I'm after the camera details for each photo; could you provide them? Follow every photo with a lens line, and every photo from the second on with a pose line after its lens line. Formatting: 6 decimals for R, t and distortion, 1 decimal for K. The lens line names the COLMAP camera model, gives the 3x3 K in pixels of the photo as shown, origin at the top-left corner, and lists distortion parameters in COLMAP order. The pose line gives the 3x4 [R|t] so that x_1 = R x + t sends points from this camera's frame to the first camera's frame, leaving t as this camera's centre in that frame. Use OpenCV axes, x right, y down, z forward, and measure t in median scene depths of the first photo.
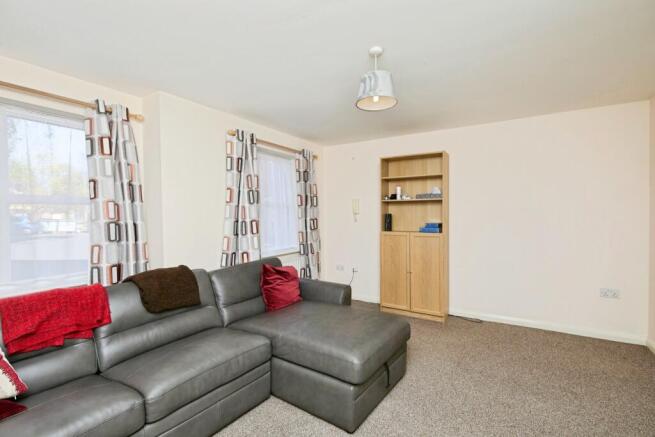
lens RADIAL K [[308.4, 0, 332.6], [0, 308.4, 216.2], [0, 0, 1]] dist [0.000853, 0.000086]
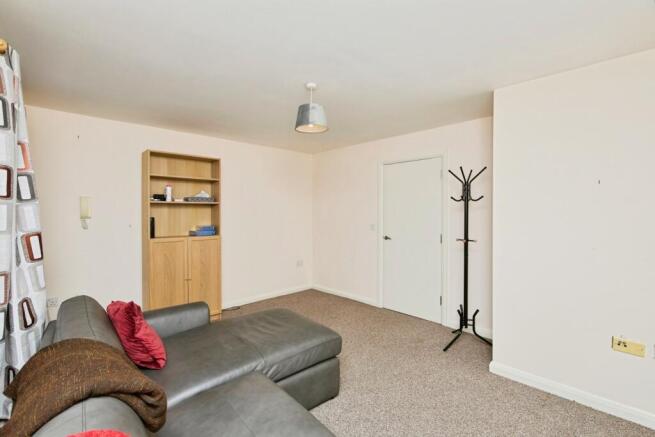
lens RADIAL K [[308.4, 0, 332.6], [0, 308.4, 216.2], [0, 0, 1]] dist [0.000853, 0.000086]
pose [[0.224408, -0.007887, 0.974463, -0.552210], [0.004512, 0.999965, 0.007055, -0.015771], [-0.974485, 0.002814, 0.224435, 0.350355]]
